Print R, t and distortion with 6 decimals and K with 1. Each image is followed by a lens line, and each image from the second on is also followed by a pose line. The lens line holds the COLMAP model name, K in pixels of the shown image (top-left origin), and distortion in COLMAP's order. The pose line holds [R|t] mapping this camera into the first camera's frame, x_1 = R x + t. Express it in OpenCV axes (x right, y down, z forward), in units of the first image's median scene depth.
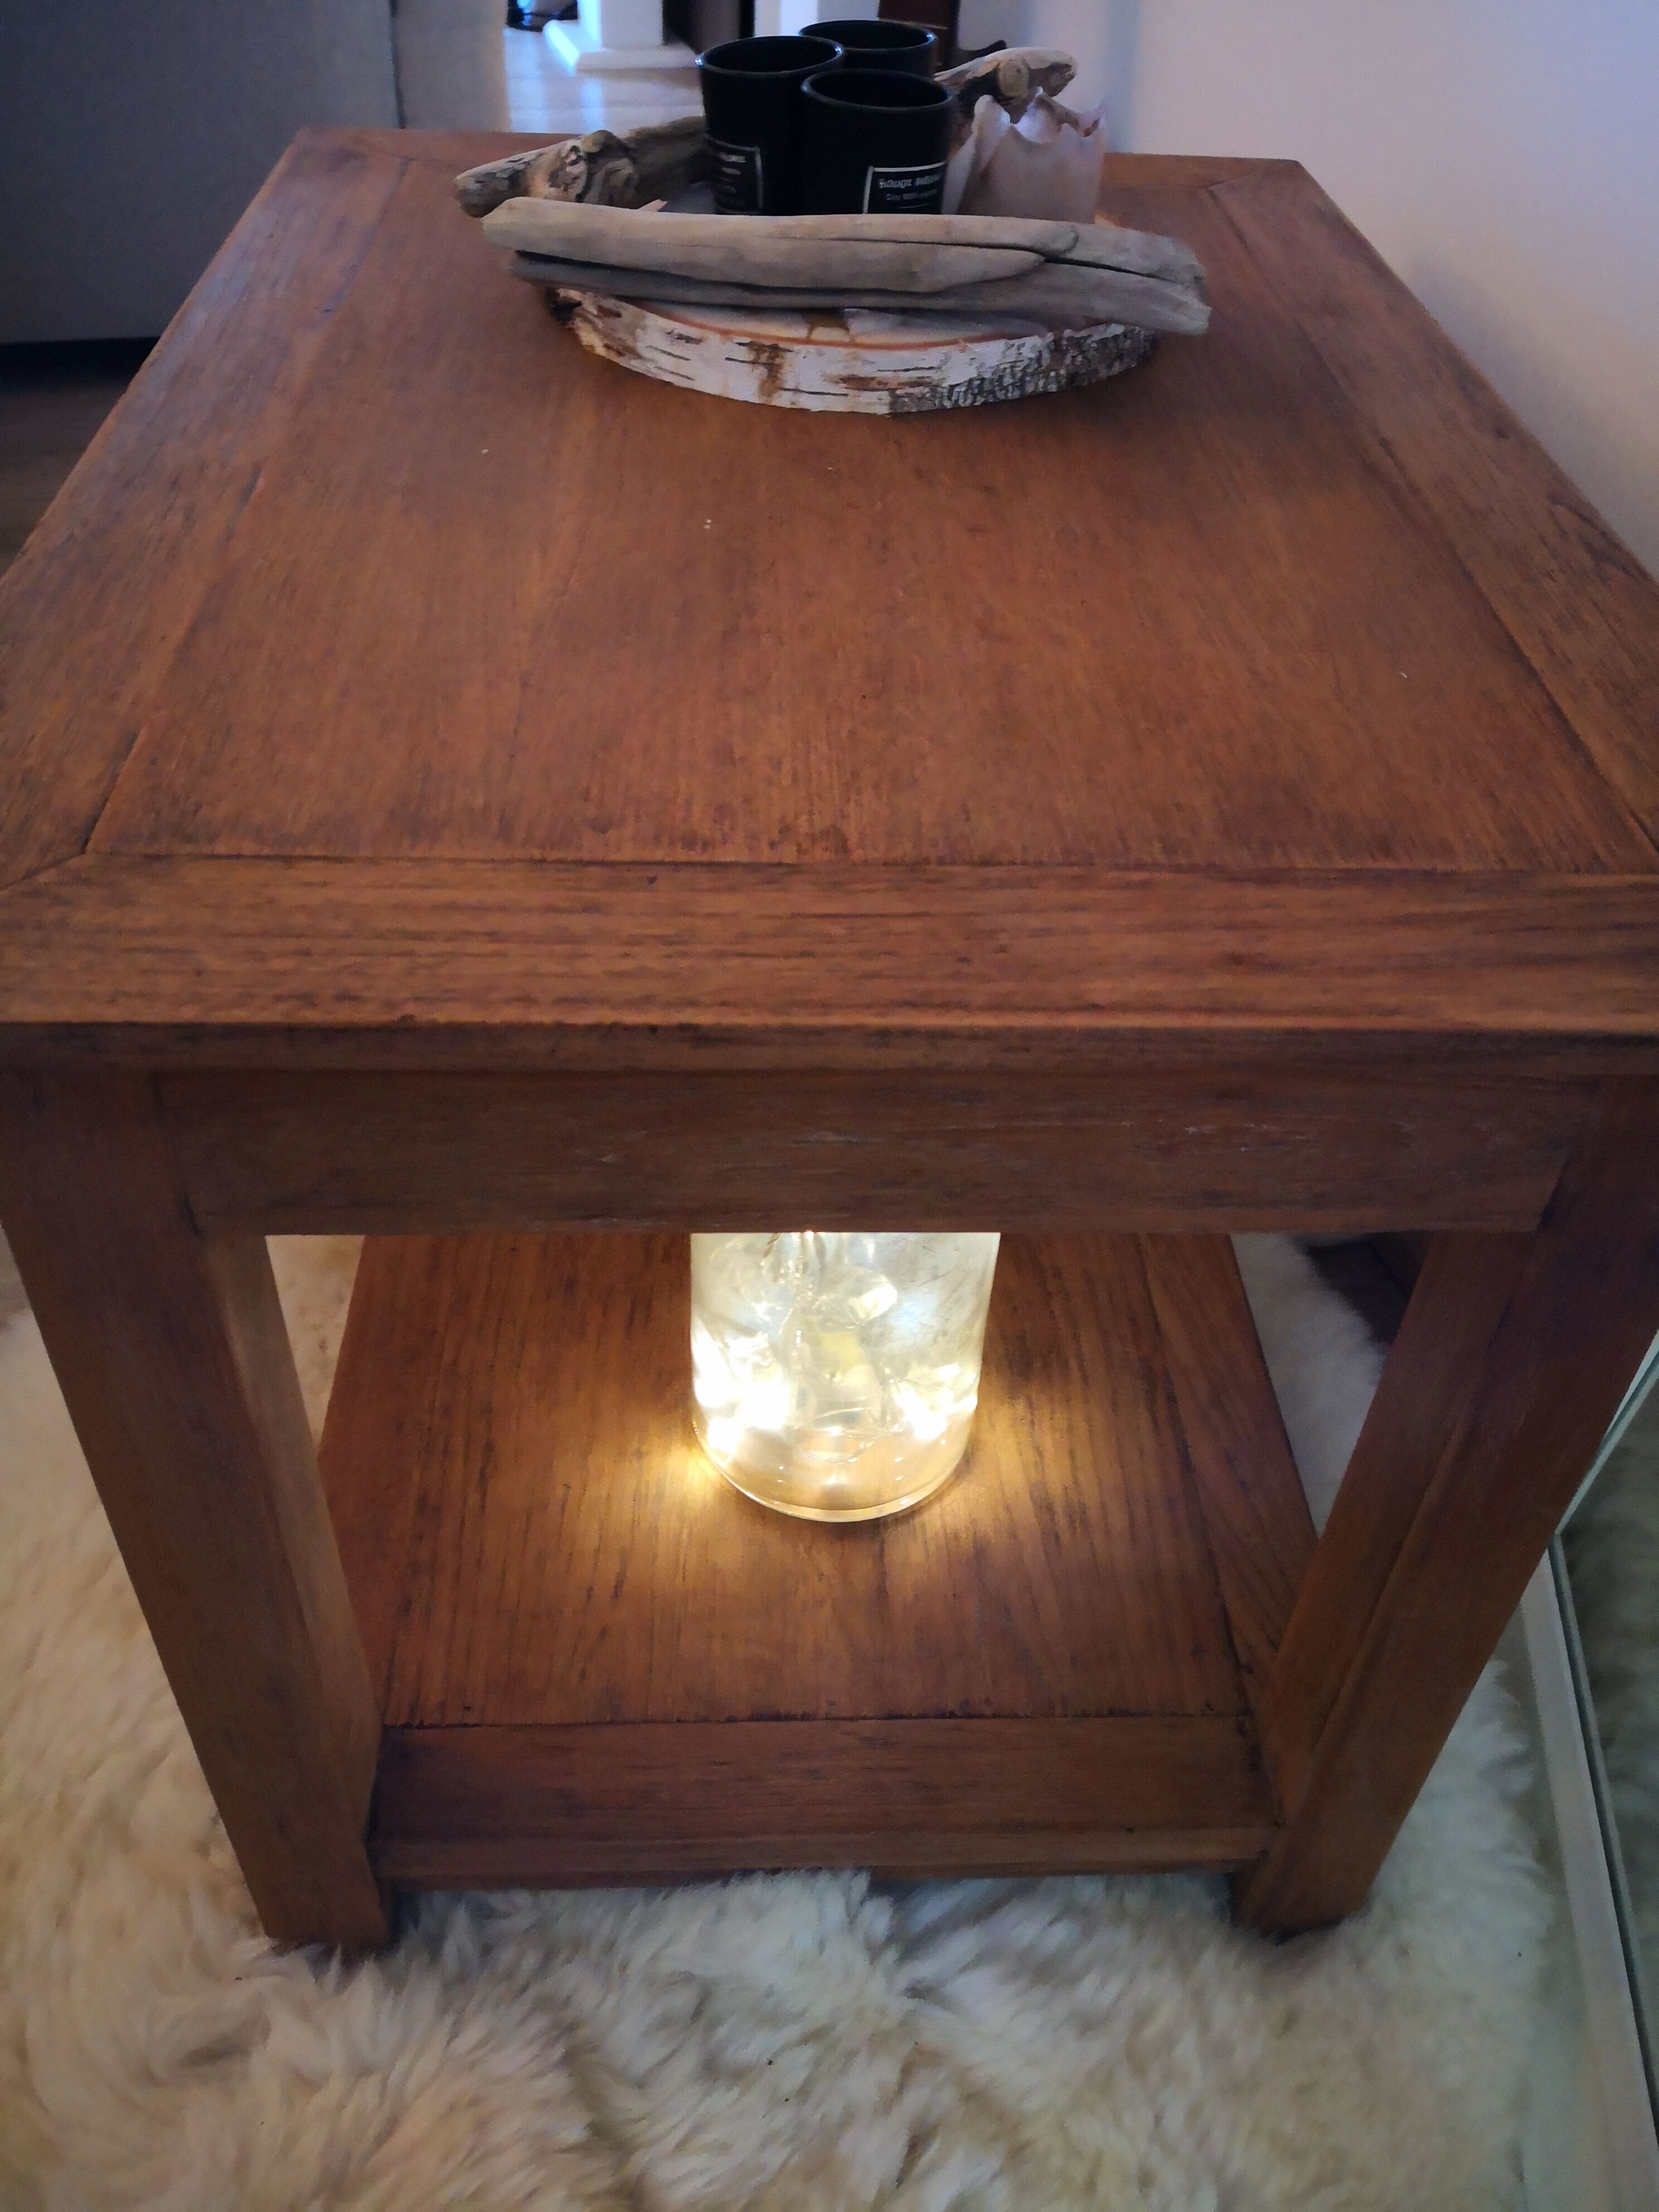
lens RADIAL K [[1802.5, 0, 829.5], [0, 1802.5, 1106.0], [0, 0, 1]] dist [0.050619, -0.148847]
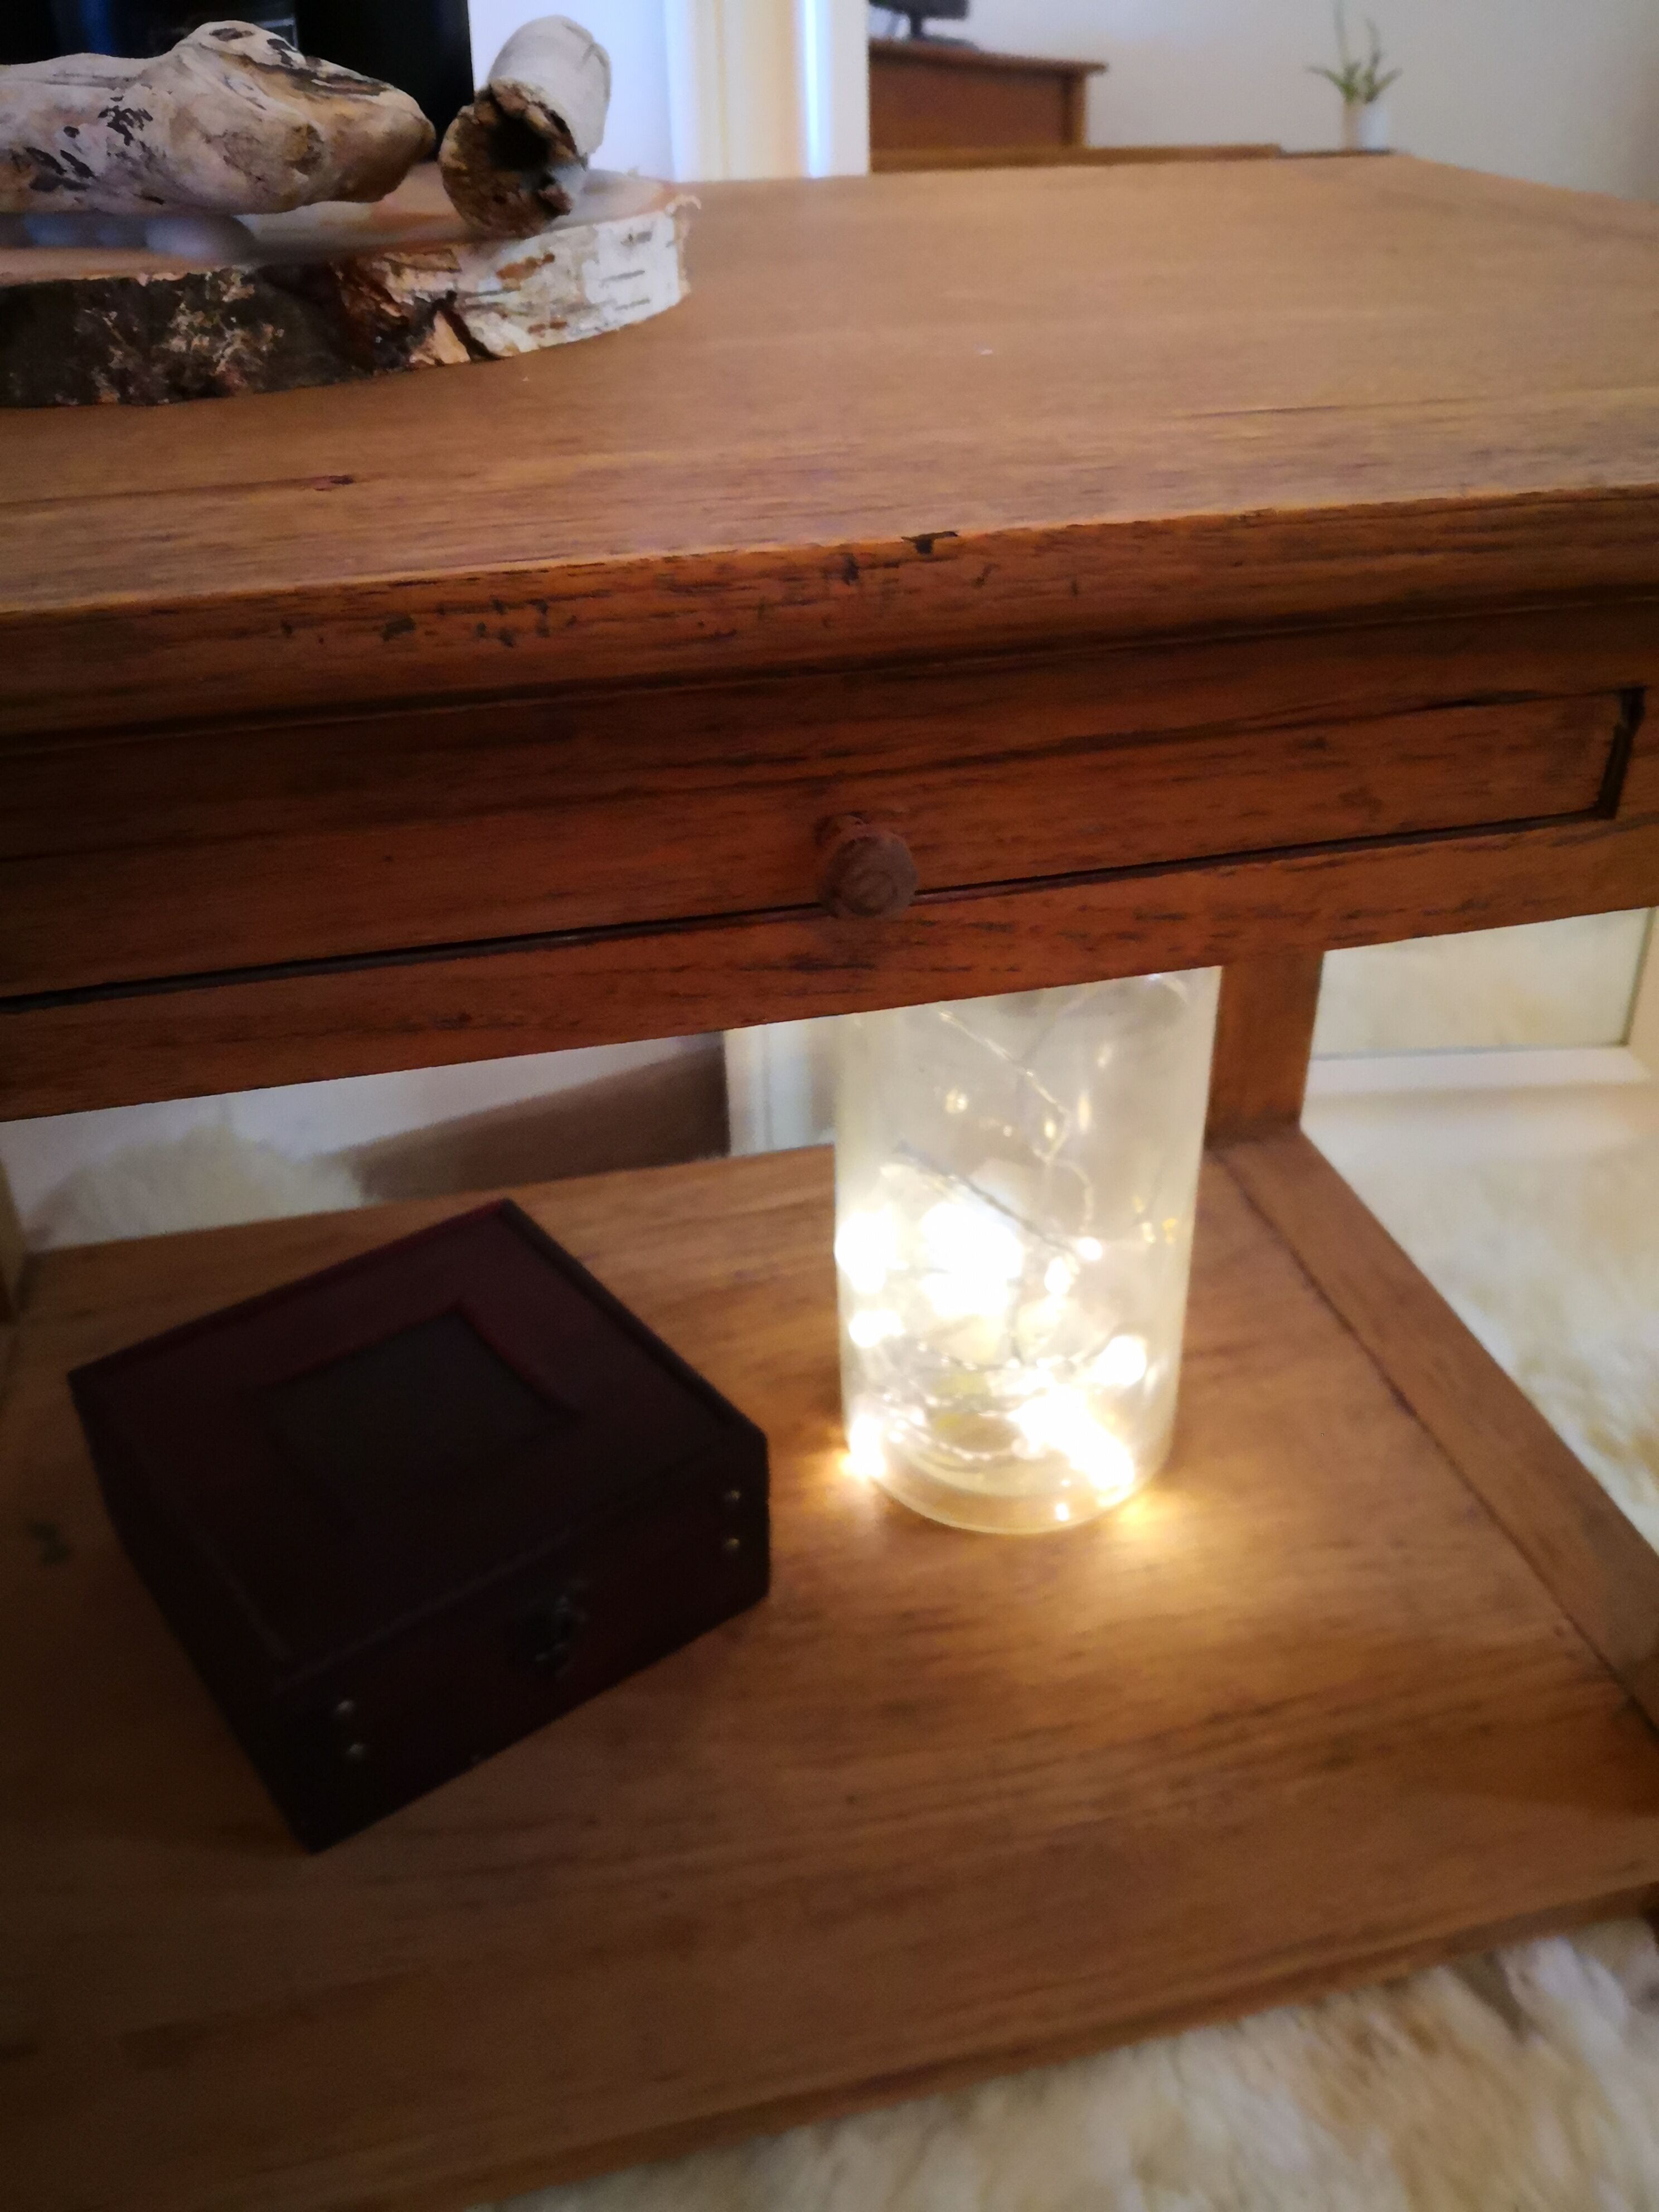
lens RADIAL K [[1802.5, 0, 829.5], [0, 1802.5, 1106.0], [0, 0, 1]] dist [0.050619, -0.148847]
pose [[-0.190837, -0.559055, 0.806870, -0.773842], [0.662253, 0.533405, 0.526213, -0.546946], [-0.724570, 0.634773, 0.268442, 0.964227]]
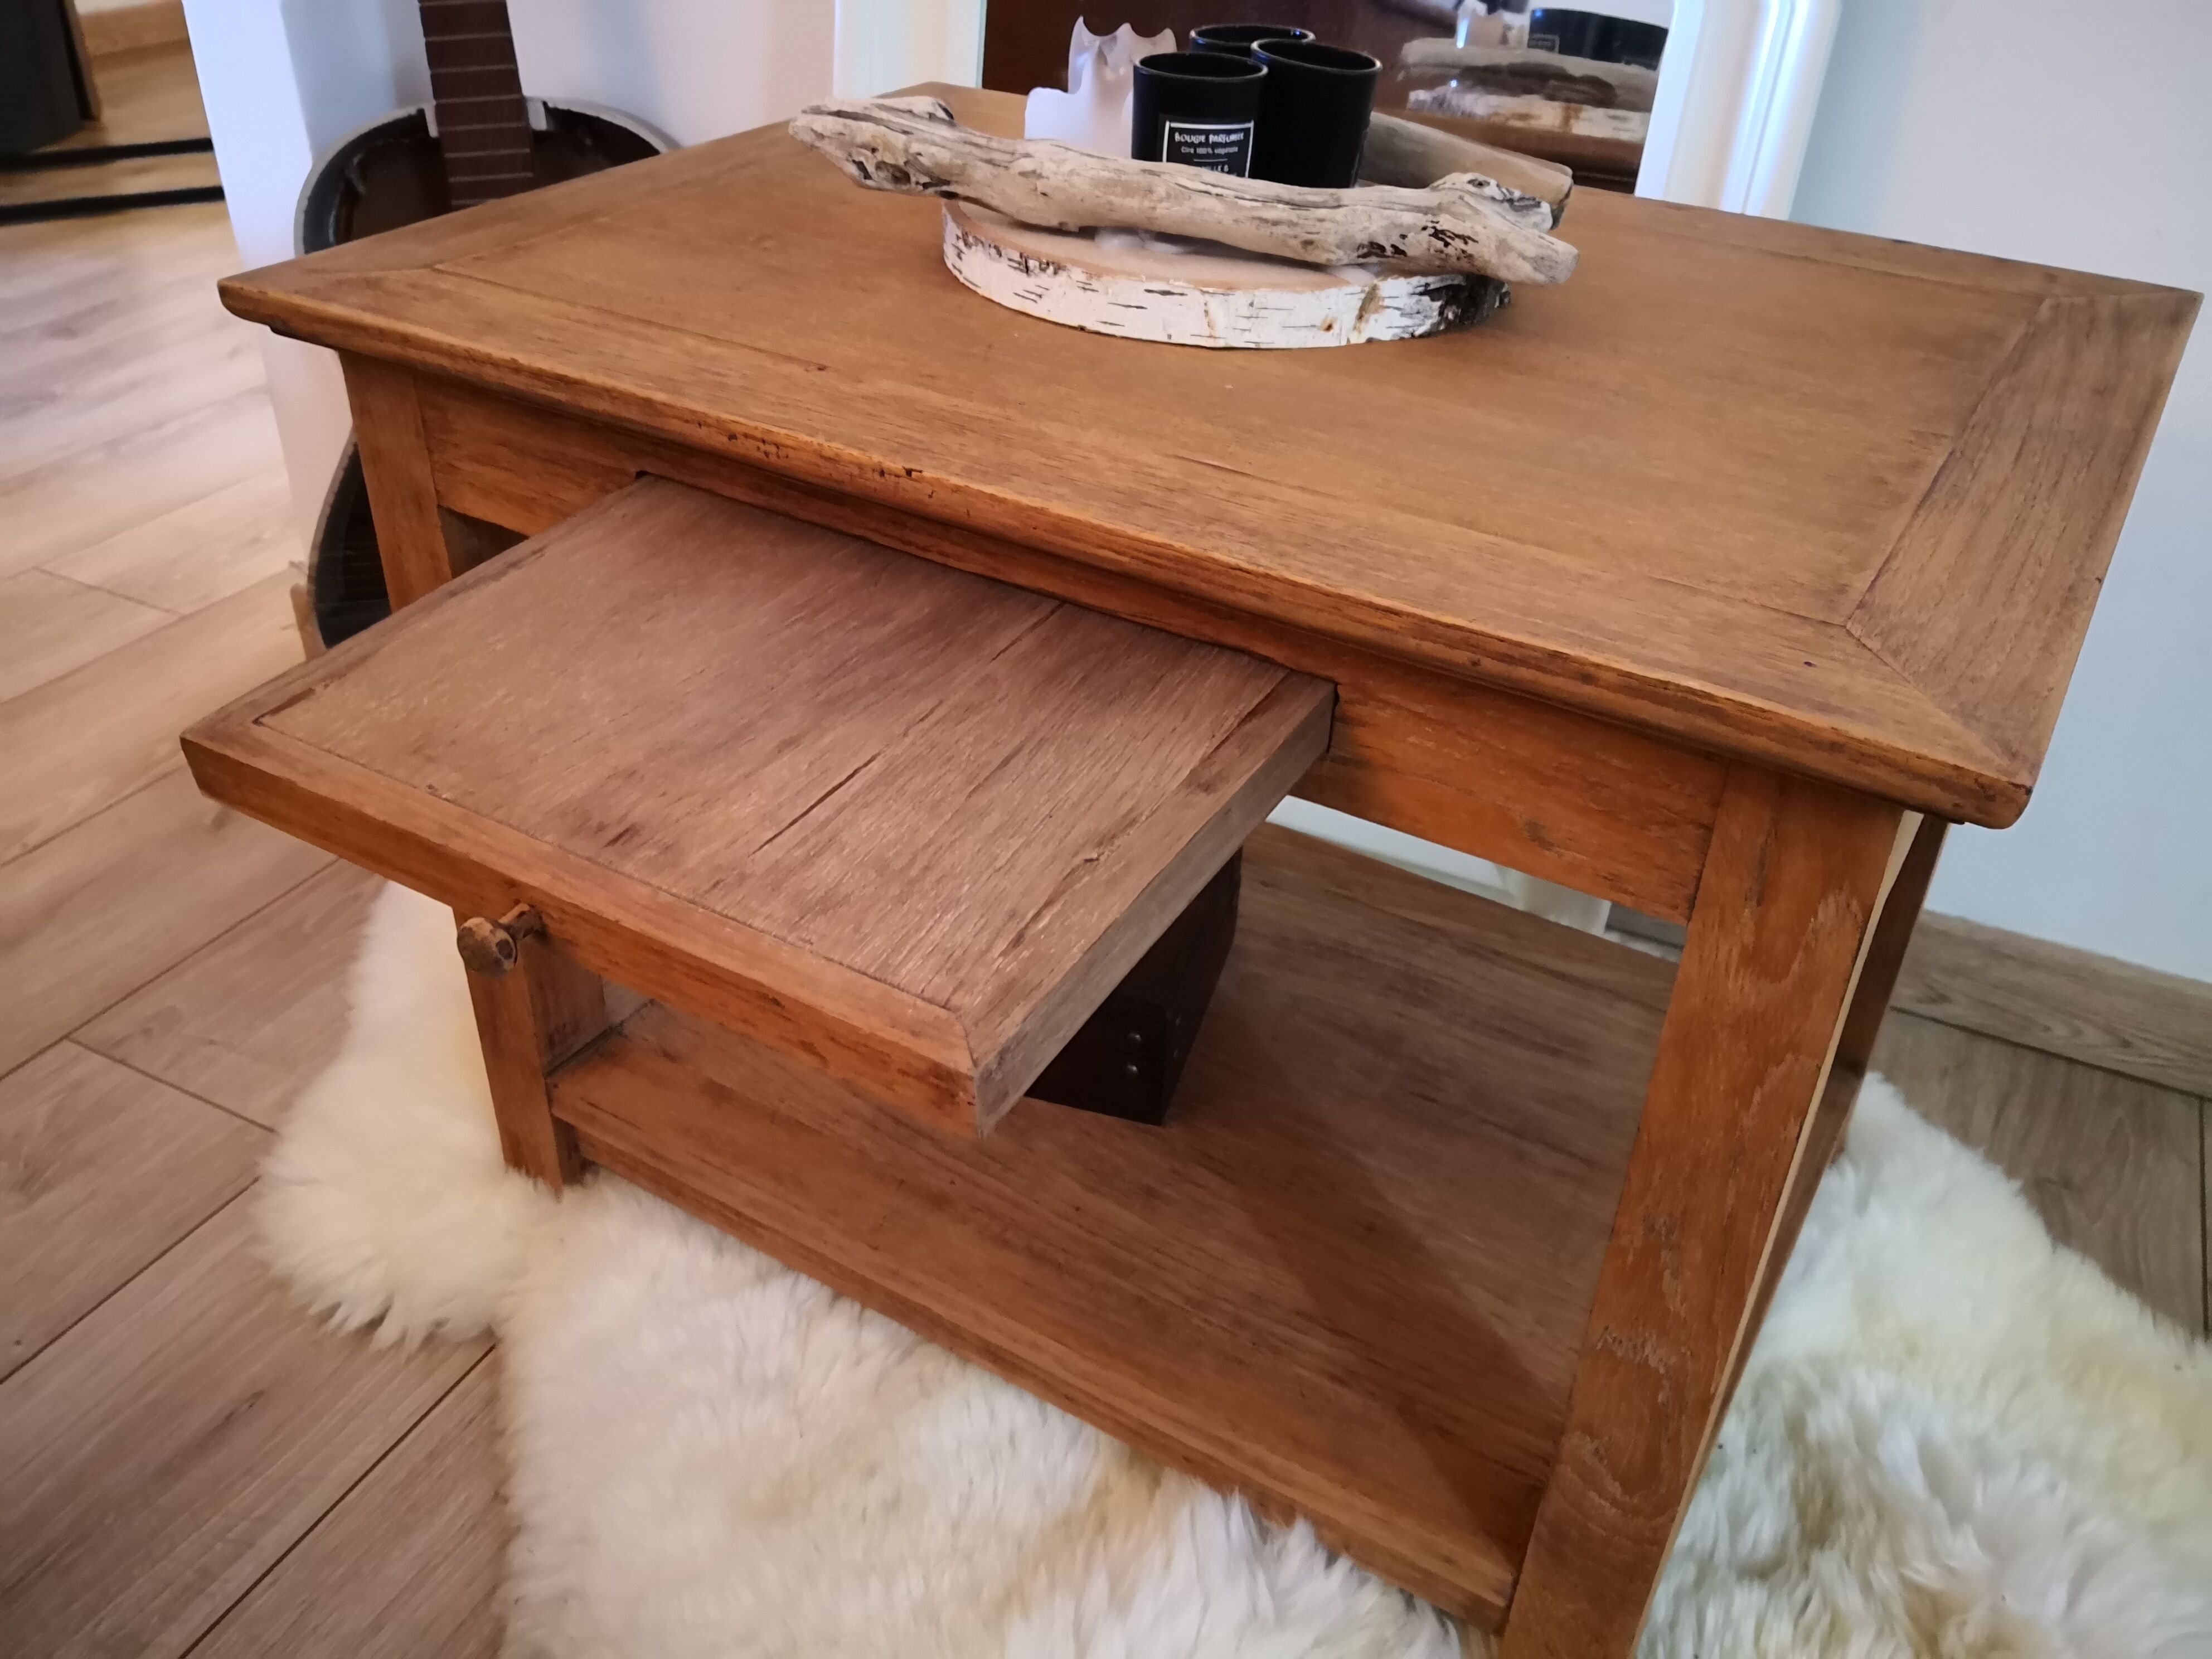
lens RADIAL K [[1761.3, 0, 1123.0], [0, 1761.3, 831.5], [0, 0, 1]] dist [0.056383, -0.194521]
pose [[0.551438, -0.481994, 0.680880, -1.020426], [0.550280, 0.823604, 0.137361, -0.298951], [-0.626983, 0.298929, 0.719399, 0.316892]]
